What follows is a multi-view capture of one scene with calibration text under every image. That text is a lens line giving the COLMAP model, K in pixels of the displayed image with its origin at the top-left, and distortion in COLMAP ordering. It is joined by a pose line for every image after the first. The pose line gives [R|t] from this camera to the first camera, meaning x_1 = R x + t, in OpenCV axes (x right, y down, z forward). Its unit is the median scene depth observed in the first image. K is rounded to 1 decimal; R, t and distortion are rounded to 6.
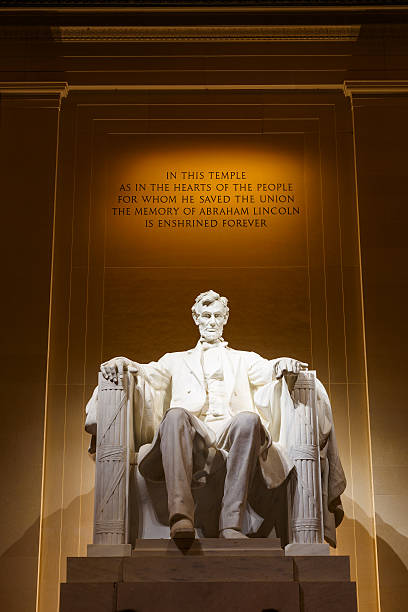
lens RADIAL K [[1051.2, 0, 204.0], [0, 1051.2, 306.0], [0, 0, 1]] dist [0.030873, -0.027698]
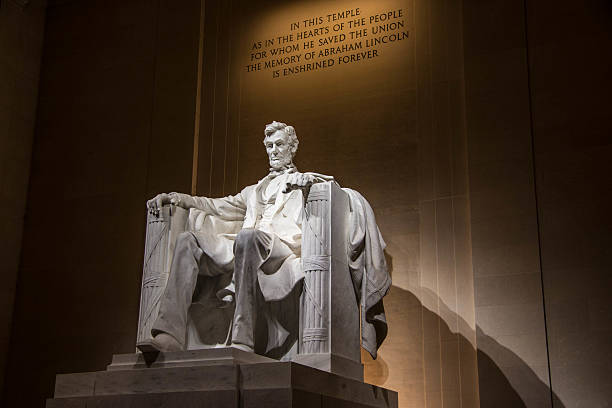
lens RADIAL K [[856.9, 0, 304.9], [0, 856.9, 211.9], [0, 0, 1]] dist [0.096317, 0.019795]
pose [[0.903575, -0.113428, -0.413143, 0.382715], [0.120616, 0.992661, -0.008737, 0.087227], [0.411102, -0.041937, 0.910624, 0.237108]]
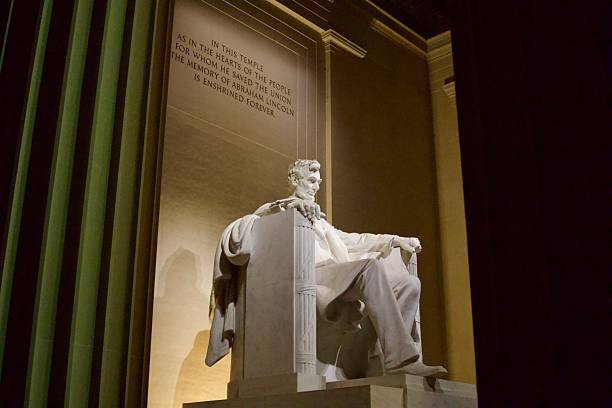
lens RADIAL K [[756.3, 0, 306.0], [0, 756.3, 204.0], [0, 0, 1]] dist [-0.159549, -0.000033]
pose [[0.679792, 0.258784, 0.686231, -0.555424], [-0.235819, 0.963117, -0.129594, 0.140954], [-0.694458, -0.073729, 0.715746, 0.428668]]
